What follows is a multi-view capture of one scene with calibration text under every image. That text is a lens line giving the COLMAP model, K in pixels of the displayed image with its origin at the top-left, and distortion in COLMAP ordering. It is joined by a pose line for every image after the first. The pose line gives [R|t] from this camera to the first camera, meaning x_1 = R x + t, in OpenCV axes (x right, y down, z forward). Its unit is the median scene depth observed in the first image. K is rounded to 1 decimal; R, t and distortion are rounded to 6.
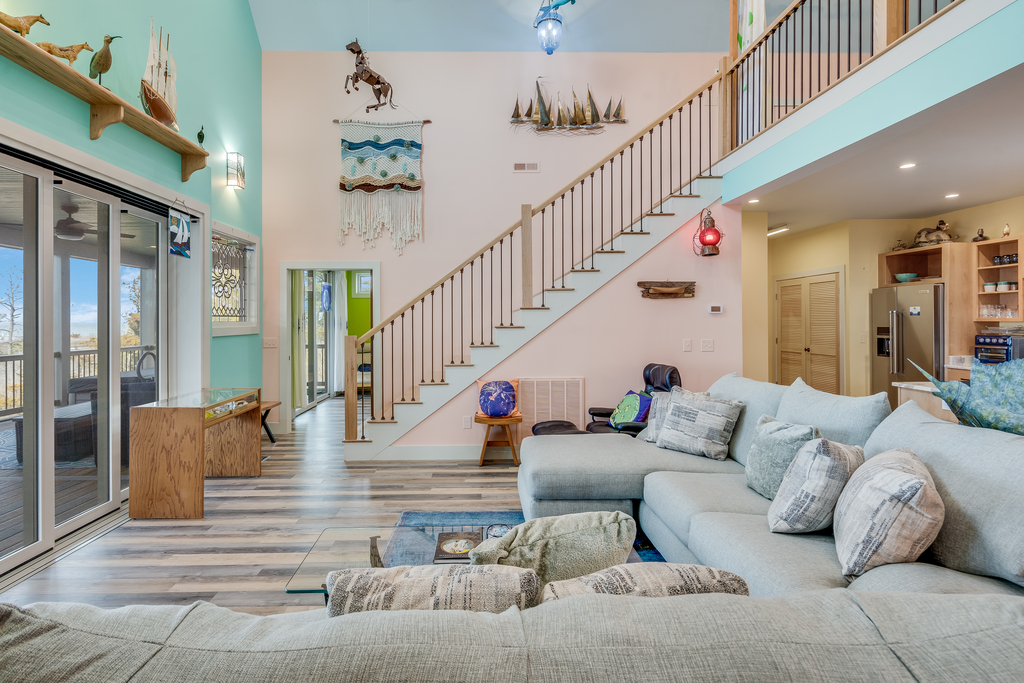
lens RADIAL K [[515.1, 0, 492.6], [0, 515.1, 322.7], [0, 0, 1]] dist [0.000413, 0.001480]
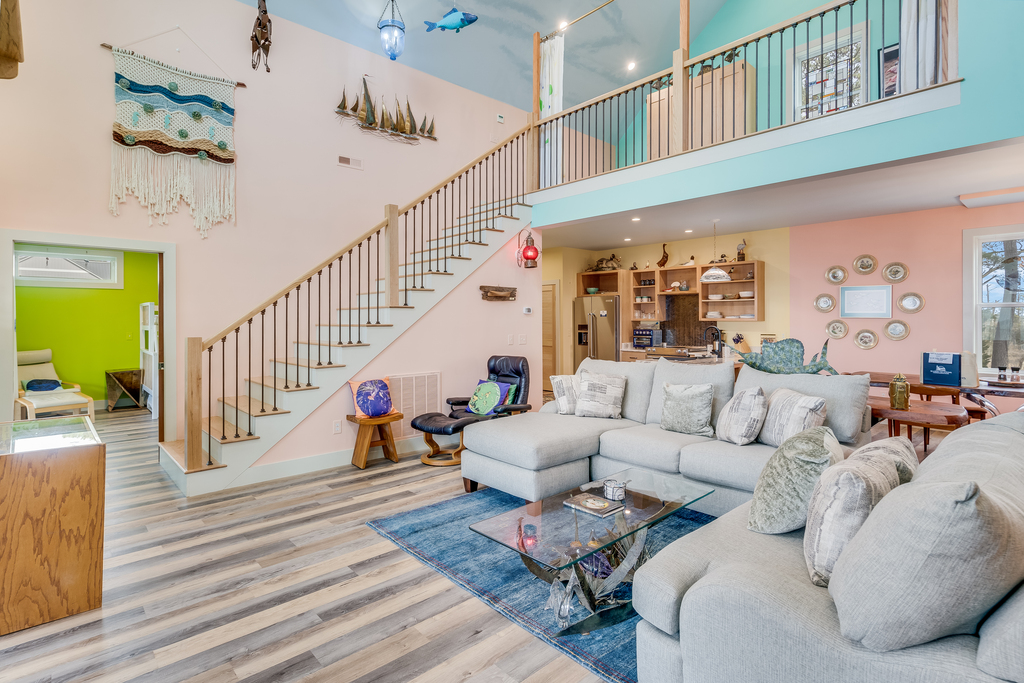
lens RADIAL K [[505.6, 0, 512.4], [0, 505.6, 320.0], [0, 0, 1]] dist [-0.001106, 0.000092]
pose [[0.753148, 0.002773, 0.657845, -0.369943], [0.000351, 0.999989, -0.004617, 0.002493], [-0.657851, 0.003708, 0.753139, 0.085485]]
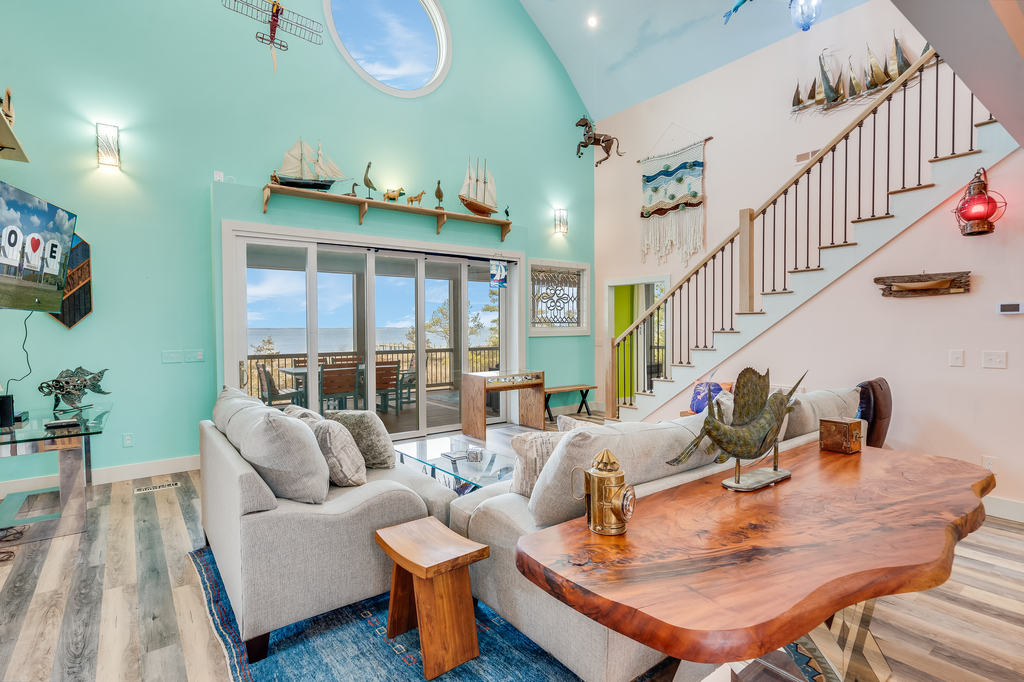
lens RADIAL K [[504.4, 0, 512.0], [0, 504.4, 341.0], [0, 0, 1]] dist [0.001047, 0.000557]
pose [[0.591463, 0.022470, -0.806019, 0.530645], [0.002553, 0.999554, 0.029739, -0.003797], [0.806328, -0.019647, 0.591142, 0.048728]]
